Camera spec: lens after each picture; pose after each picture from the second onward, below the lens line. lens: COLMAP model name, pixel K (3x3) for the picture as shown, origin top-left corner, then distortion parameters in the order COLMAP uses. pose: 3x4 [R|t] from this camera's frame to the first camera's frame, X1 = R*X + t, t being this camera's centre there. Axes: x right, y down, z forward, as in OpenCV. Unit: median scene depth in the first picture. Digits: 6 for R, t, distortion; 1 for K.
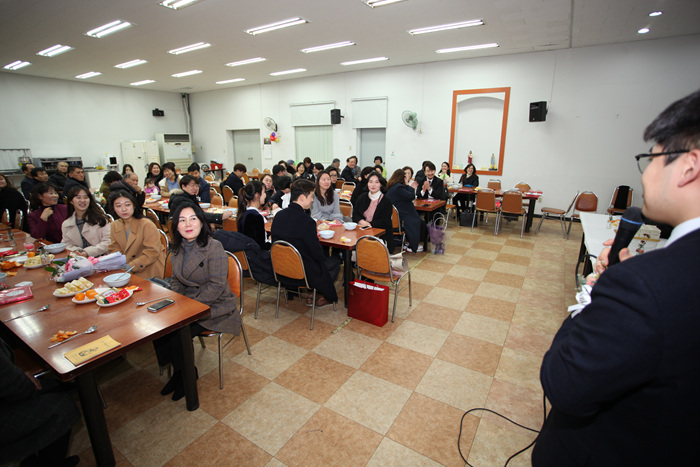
lens RADIAL K [[341.4, 0, 348.8], [0, 341.4, 232.9], [0, 0, 1]] dist [-0.074215, 0.032497]
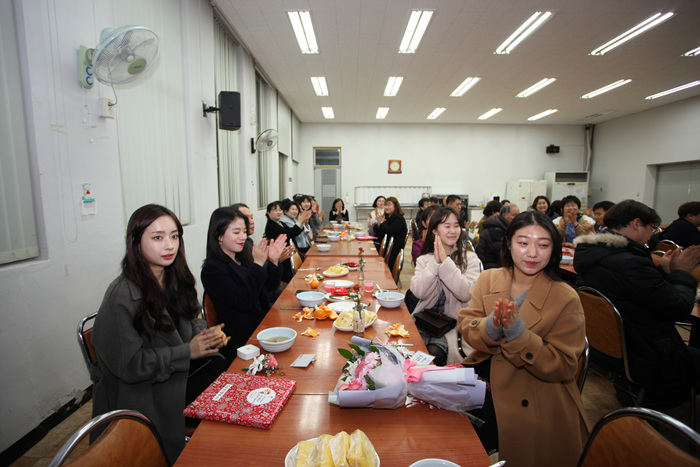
lens RADIAL K [[341.4, 0, 348.8], [0, 341.4, 232.9], [0, 0, 1]] dist [-0.074215, 0.032497]
pose [[0.525642, 0.099262, -0.844895, -0.133838], [-0.218831, 0.975525, -0.021534, -0.015696], [0.822079, 0.196208, 0.534498, 0.189353]]
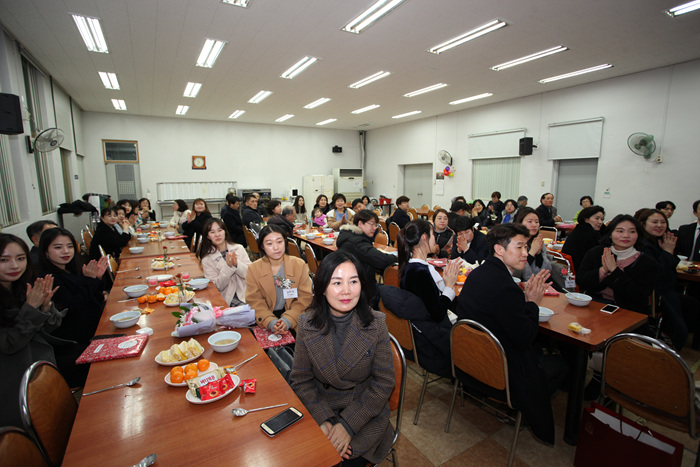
lens RADIAL K [[341.4, 0, 348.8], [0, 341.4, 232.9], [0, 0, 1]] dist [-0.074215, 0.032497]
pose [[0.889483, 0.065642, -0.452230, -0.044231], [-0.113817, 0.990266, -0.080124, -0.020024], [0.442568, 0.122740, 0.888295, 0.115385]]
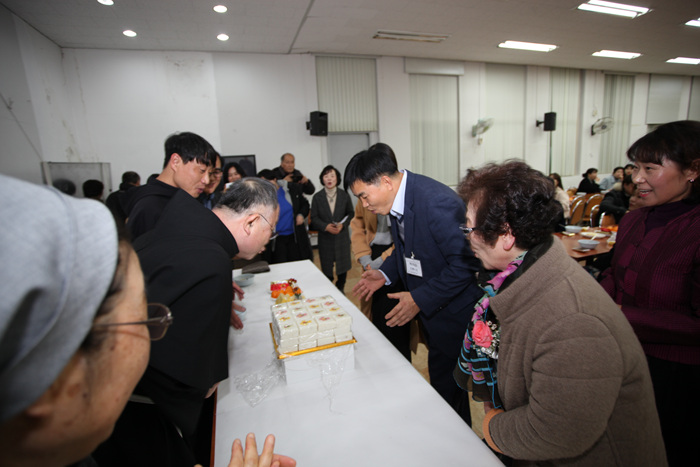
lens RADIAL K [[341.4, 0, 348.8], [0, 341.4, 232.9], [0, 0, 1]] dist [-0.074215, 0.032497]
pose [[-0.631901, 0.169882, -0.756202, 0.405030], [-0.144301, 0.932836, 0.330144, -0.087651], [0.761498, 0.317739, -0.564945, 0.441797]]
